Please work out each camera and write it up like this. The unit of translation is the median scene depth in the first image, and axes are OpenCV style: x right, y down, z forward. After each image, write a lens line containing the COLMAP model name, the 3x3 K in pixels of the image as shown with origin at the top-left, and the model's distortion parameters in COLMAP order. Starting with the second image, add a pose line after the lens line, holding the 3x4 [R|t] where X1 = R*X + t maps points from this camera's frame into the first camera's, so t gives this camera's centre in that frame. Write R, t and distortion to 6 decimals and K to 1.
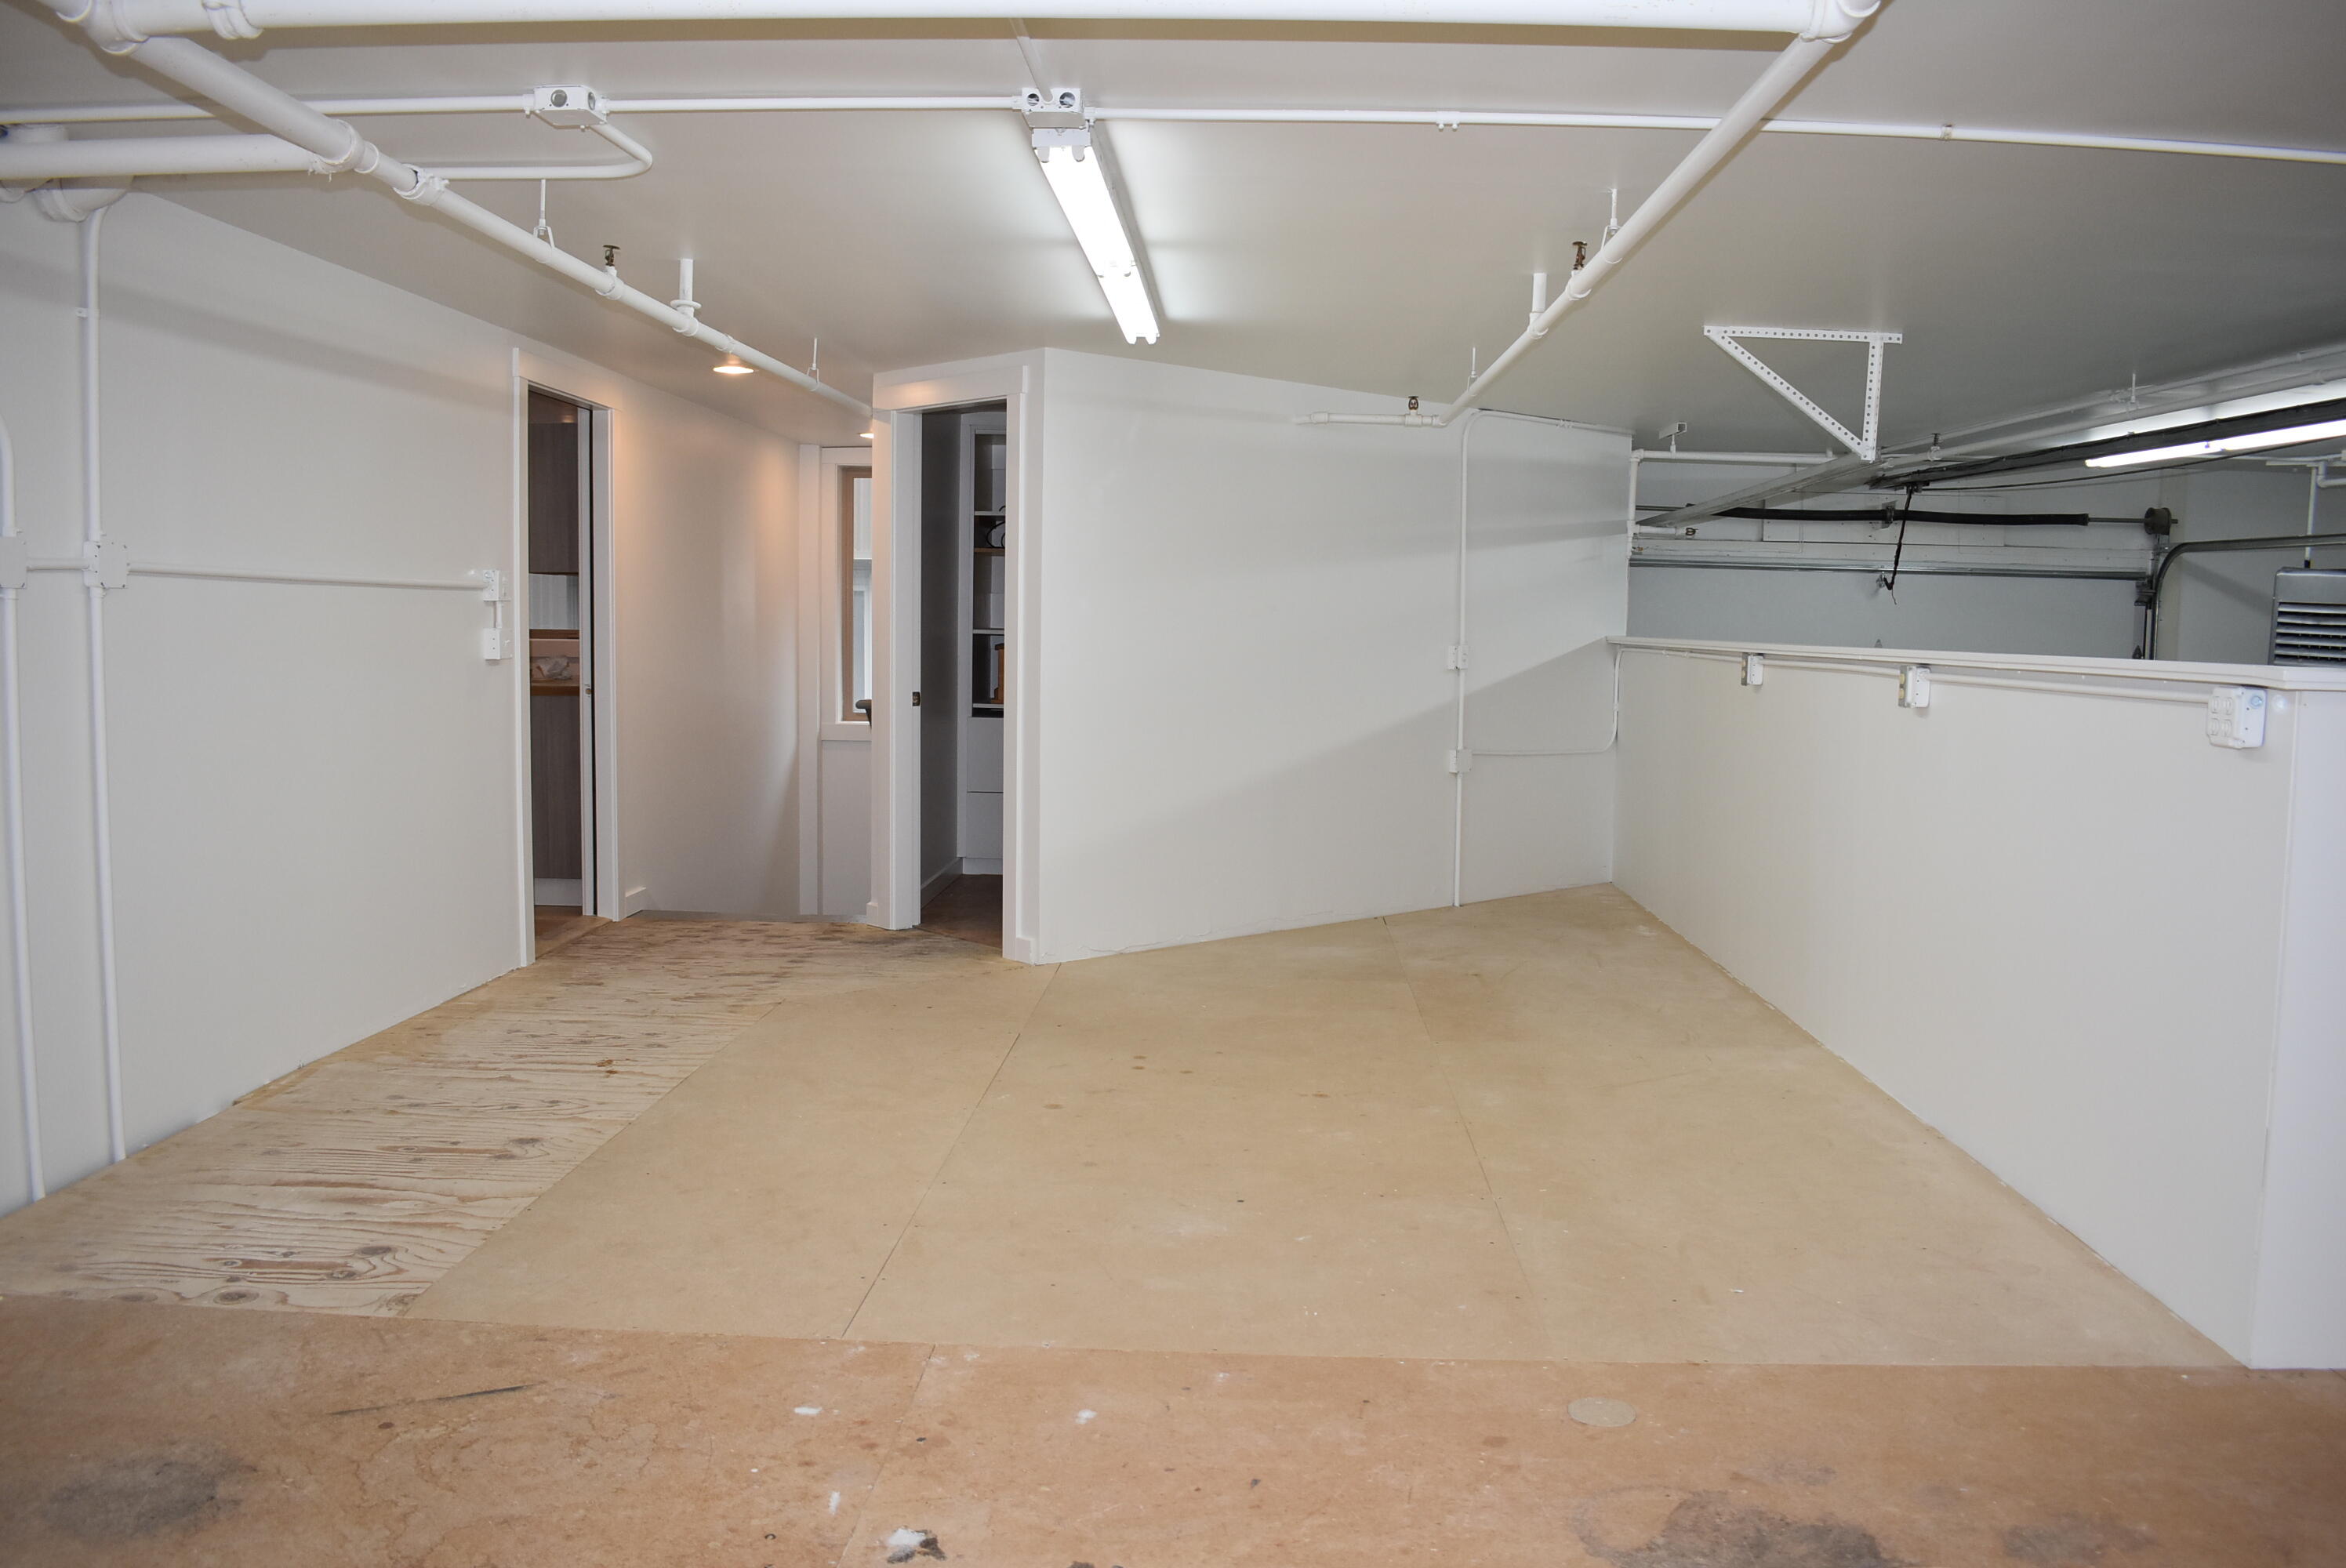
lens RADIAL K [[1835.4, 0, 1180.5], [0, 1835.4, 785.4], [0, 0, 1]] dist [-0.094698, 0.014070]
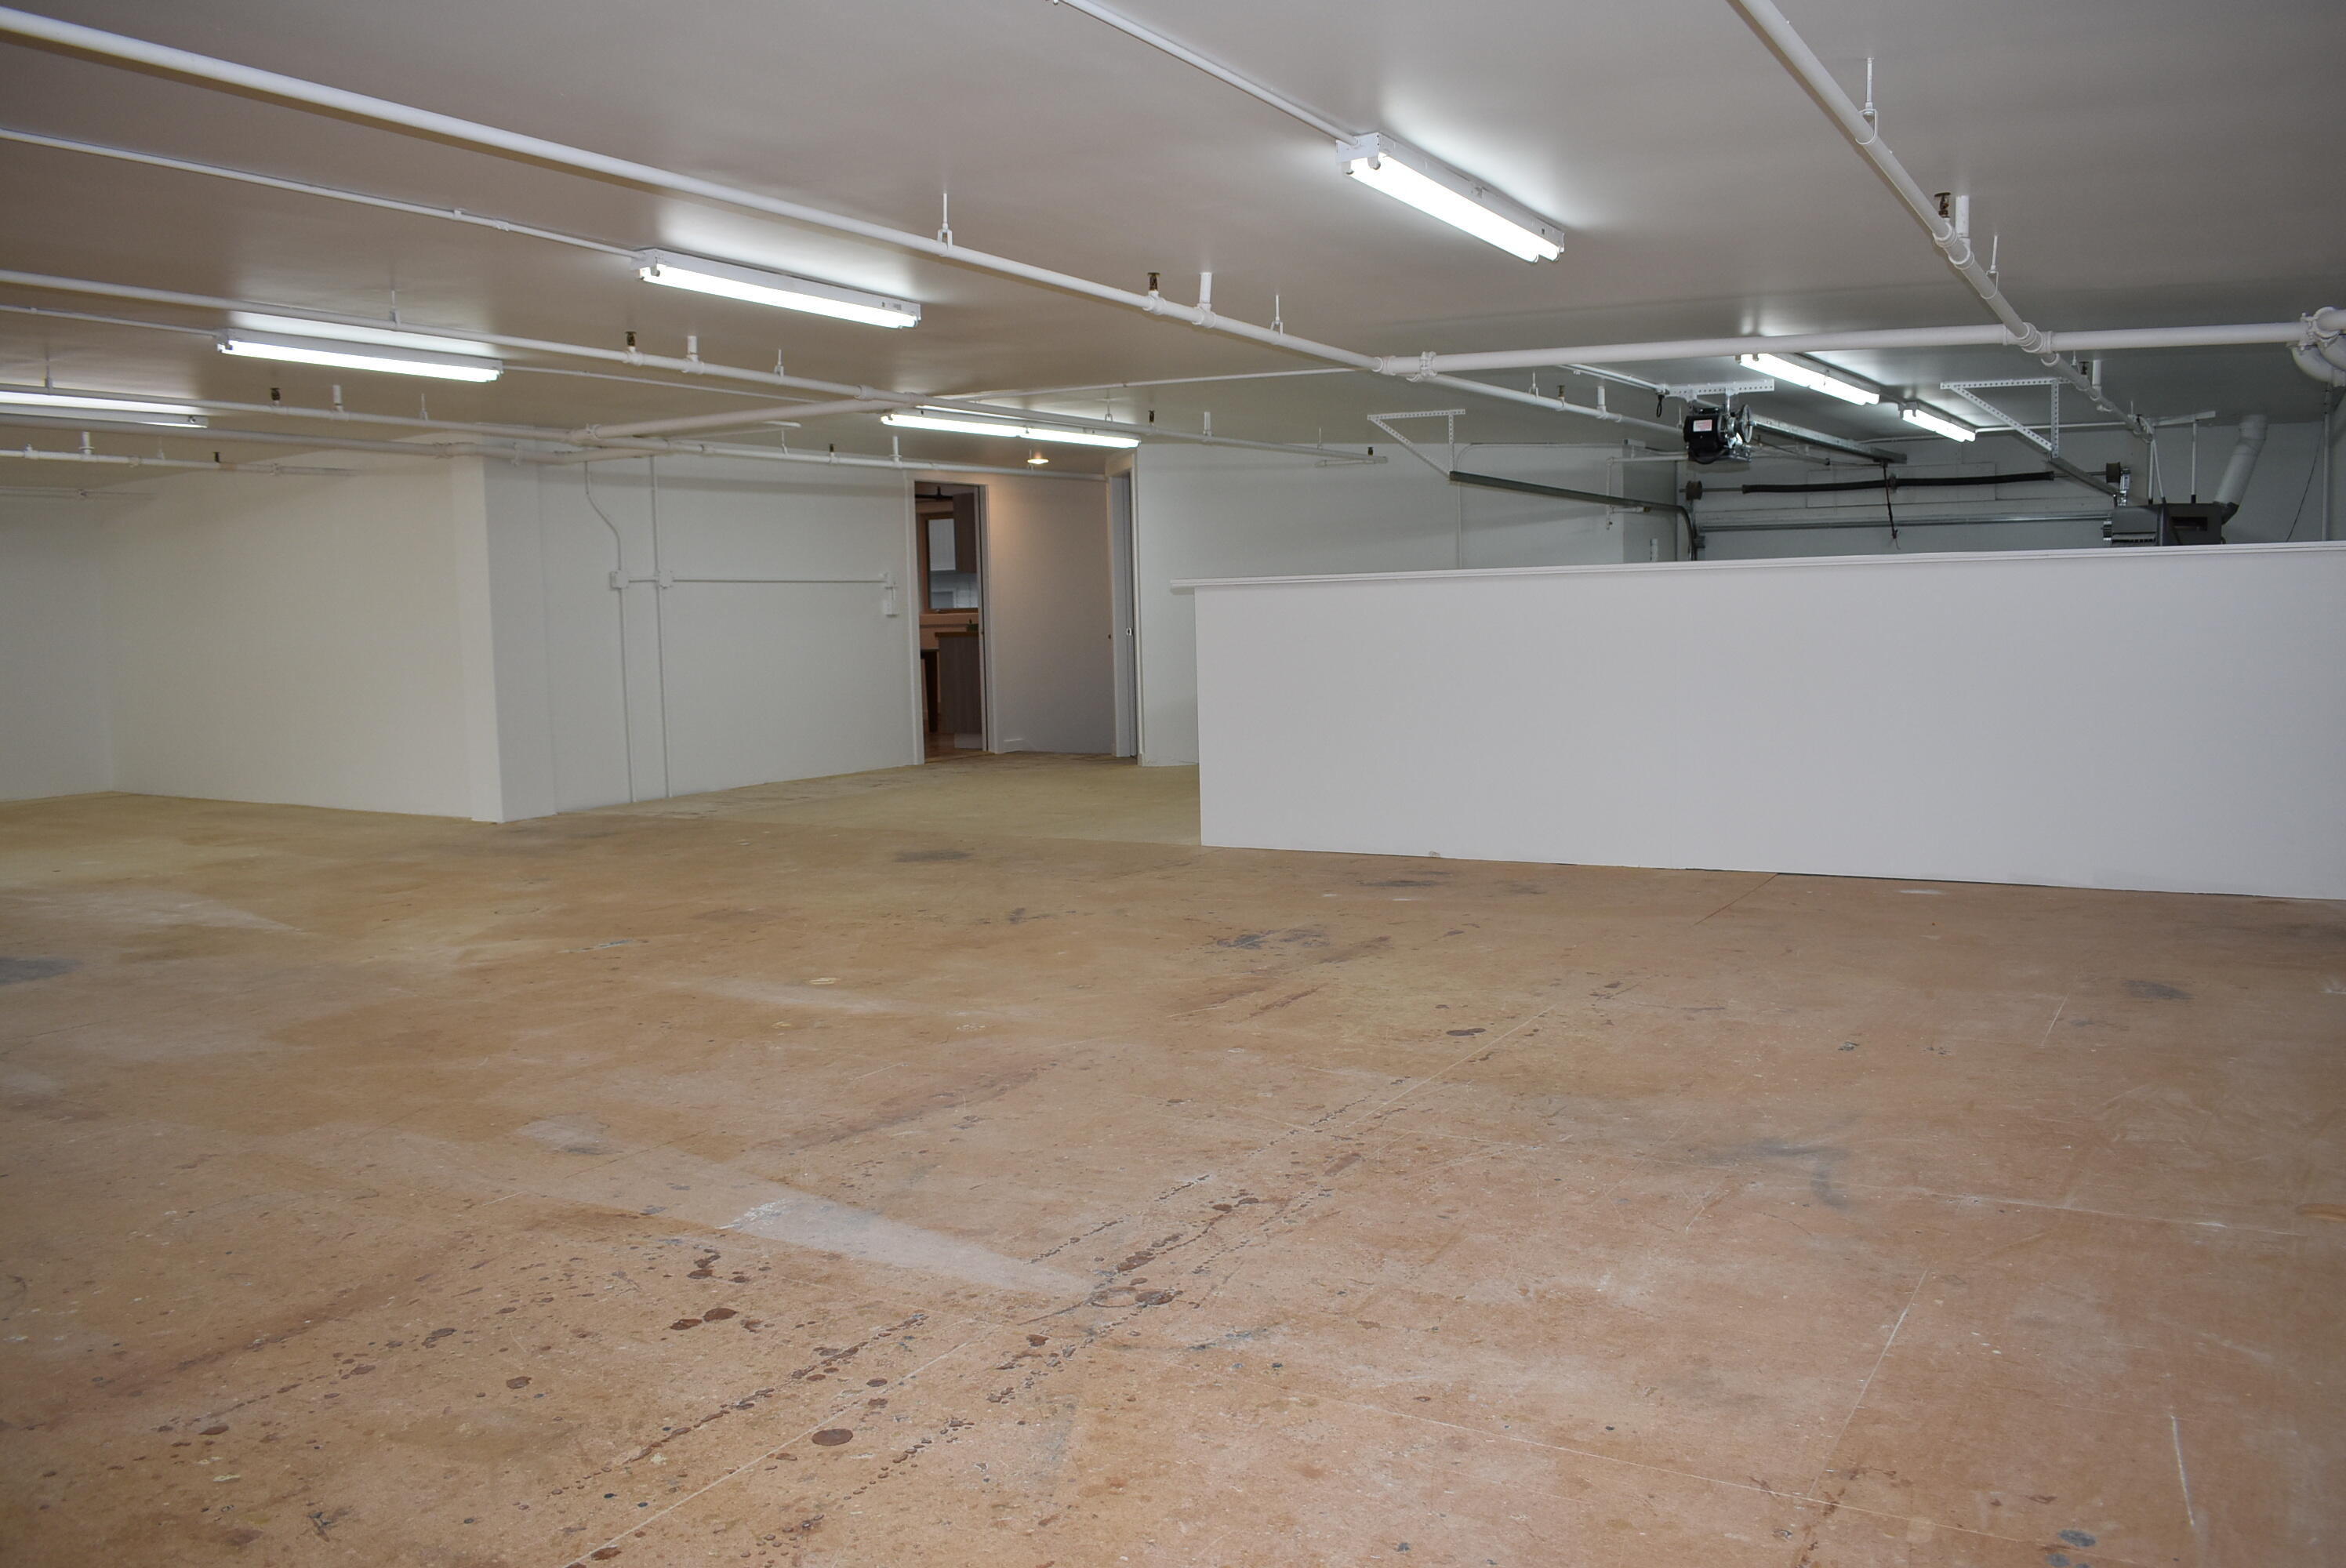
lens RADIAL K [[1835.4, 0, 1180.5], [0, 1835.4, 785.4], [0, 0, 1]] dist [-0.094698, 0.014070]
pose [[0.875413, 0.009620, -0.483279, 1.925428], [-0.006364, 0.999945, 0.008377, 0.222482], [0.483333, -0.004258, 0.875426, -1.431801]]
